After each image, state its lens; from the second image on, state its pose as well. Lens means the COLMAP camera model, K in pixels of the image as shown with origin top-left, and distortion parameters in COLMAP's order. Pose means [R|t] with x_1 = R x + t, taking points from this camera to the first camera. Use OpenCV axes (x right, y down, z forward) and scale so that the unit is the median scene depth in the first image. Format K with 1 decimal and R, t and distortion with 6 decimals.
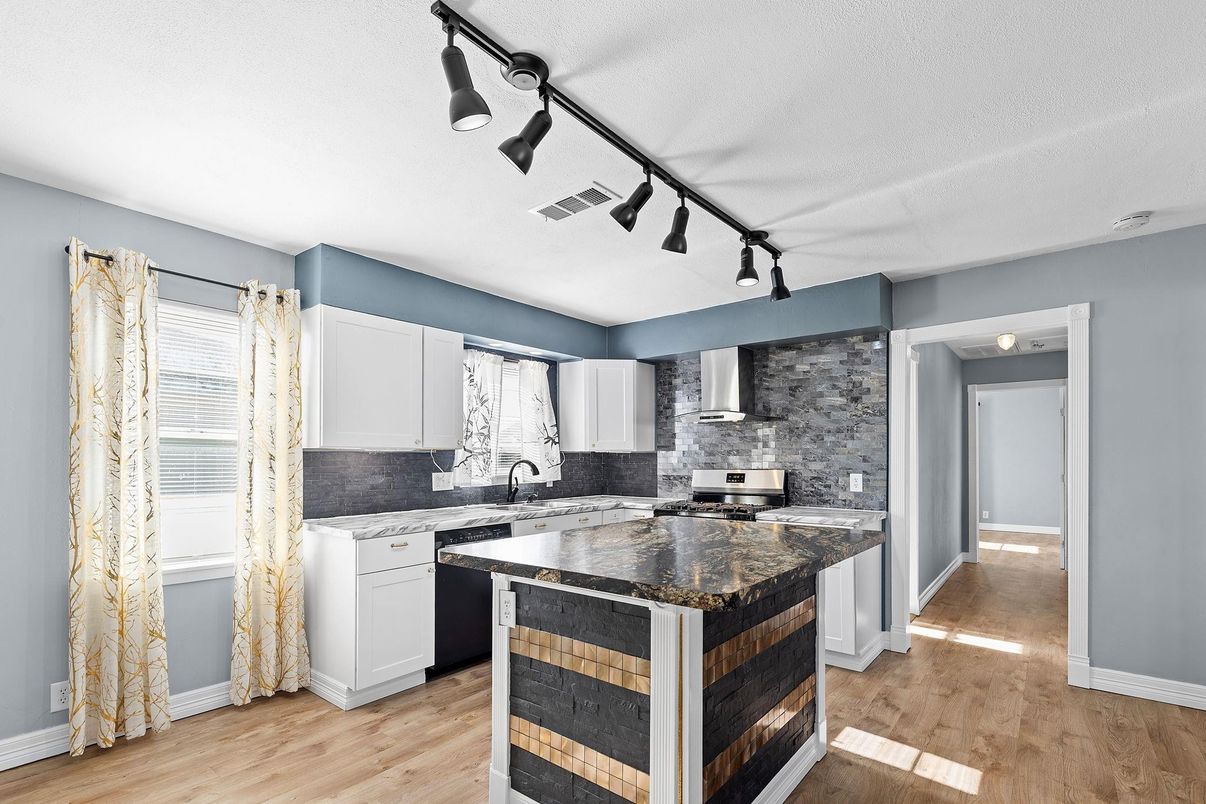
lens RADIAL K [[562.8, 0, 593.2], [0, 562.8, 458.5], [0, 0, 1]] dist [0.002114, -0.000182]
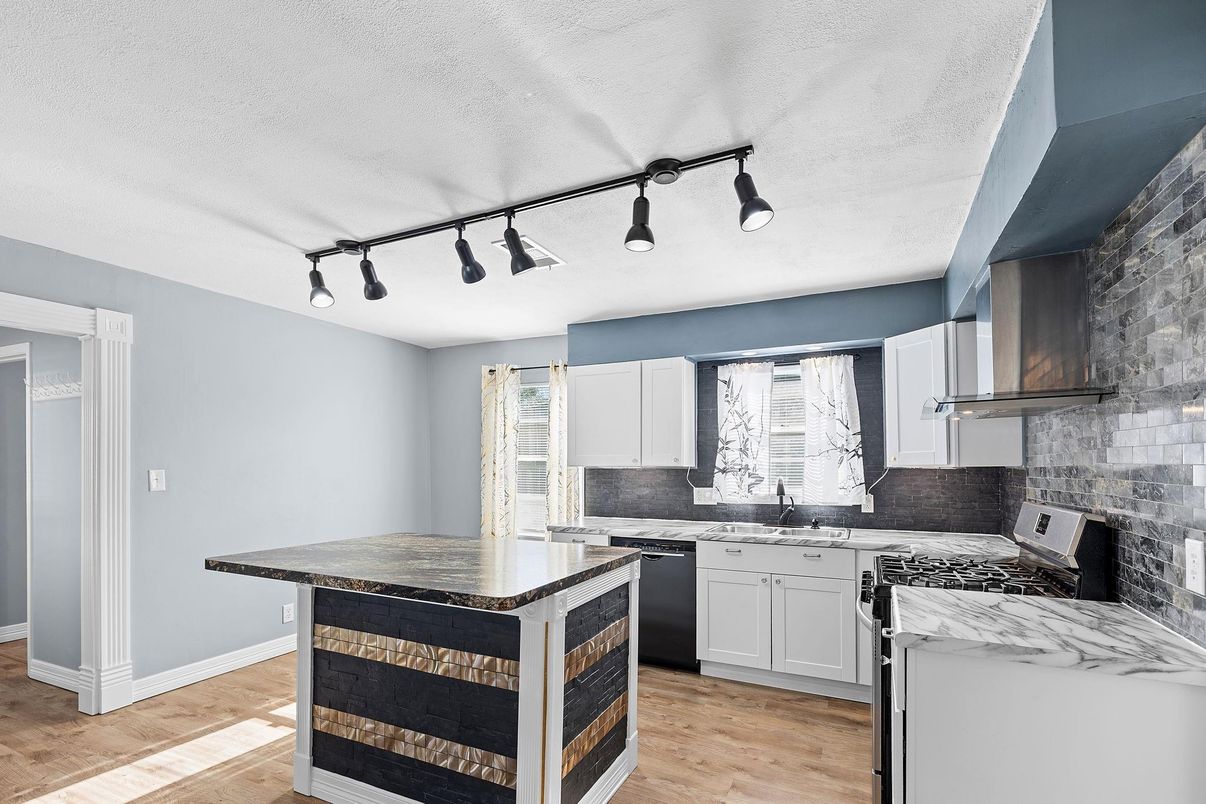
lens RADIAL K [[562.8, 0, 598.1], [0, 562.8, 468.7], [0, 0, 1]] dist [0.002114, -0.000182]
pose [[0.233611, 0.007612, -0.972300, 0.727404], [-0.000267, 0.999970, 0.007765, -0.019612], [0.972330, -0.001554, 0.233606, 0.574931]]
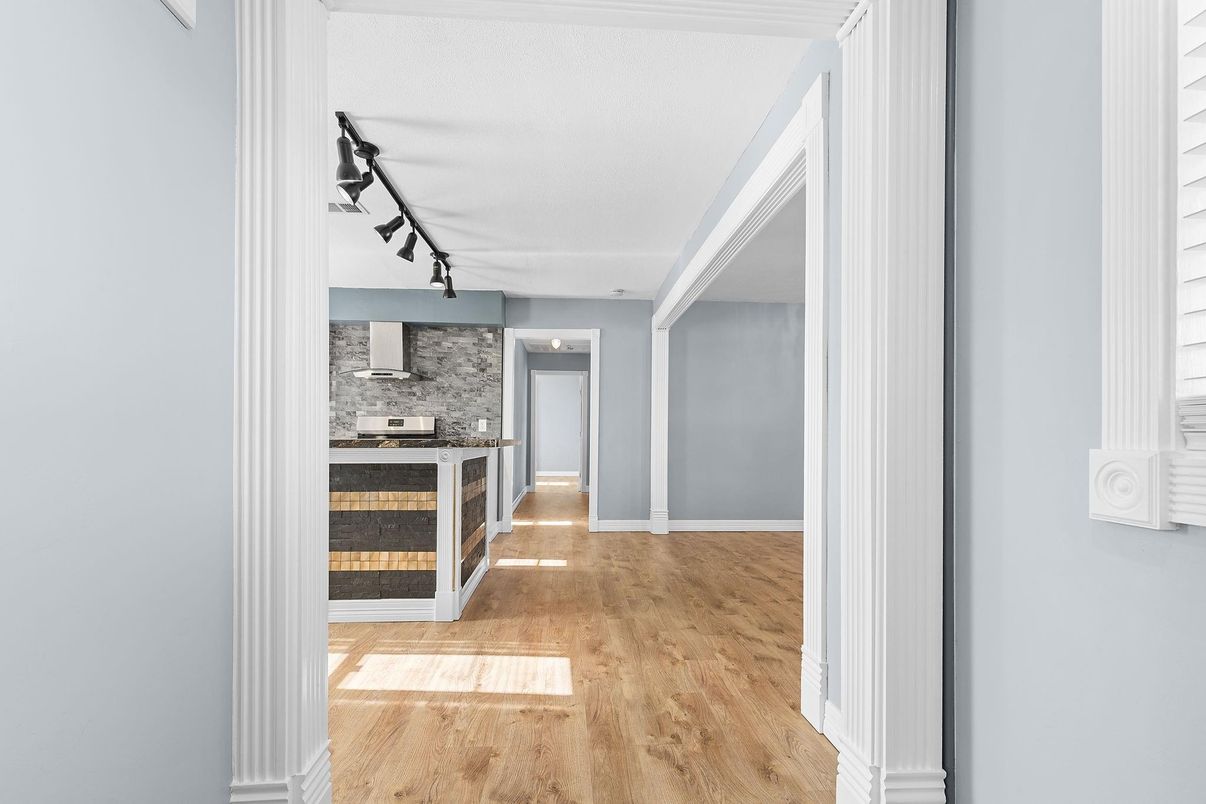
lens RADIAL K [[562.8, 0, 609.0], [0, 562.8, 435.9], [0, 0, 1]] dist [0.002114, -0.000182]
pose [[0.721750, 0.009227, 0.692093, -0.328564], [-0.009685, 0.999948, -0.003232, 0.072304], [-0.692086, -0.004370, 0.721801, -0.316534]]
